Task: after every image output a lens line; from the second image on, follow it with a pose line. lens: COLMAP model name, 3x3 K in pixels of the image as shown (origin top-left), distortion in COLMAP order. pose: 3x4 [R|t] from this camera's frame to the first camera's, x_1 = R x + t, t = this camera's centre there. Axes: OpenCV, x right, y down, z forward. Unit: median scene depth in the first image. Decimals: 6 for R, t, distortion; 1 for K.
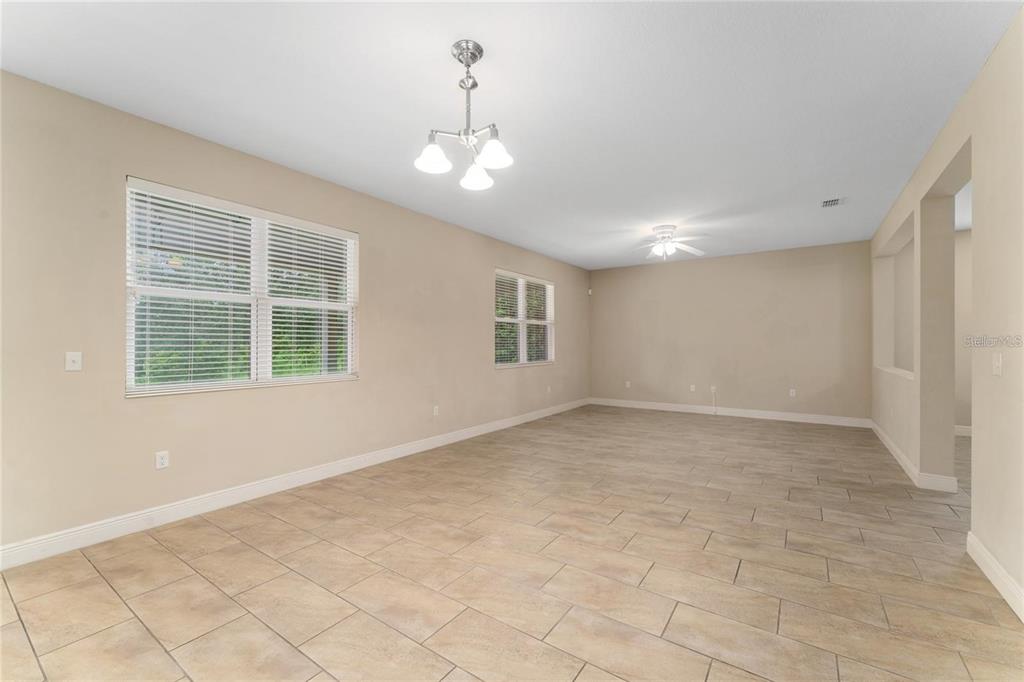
lens RADIAL K [[416.4, 0, 512.9], [0, 416.4, 342.5], [0, 0, 1]] dist [-0.007813, -0.000149]
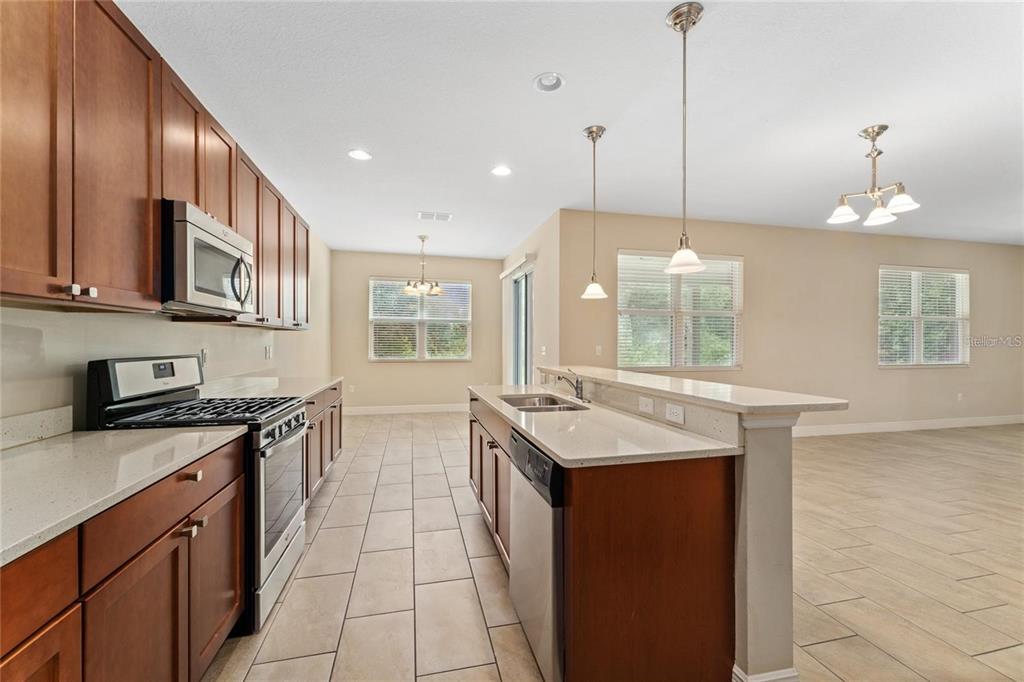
lens RADIAL K [[416.4, 0, 505.8], [0, 416.4, 343.3], [0, 0, 1]] dist [-0.007813, -0.000149]
pose [[0.732596, 0.001404, -0.680662, -0.064480], [0.000269, 0.999997, 0.002352, 0.004765], [0.680663, -0.001906, 0.732594, -0.807058]]
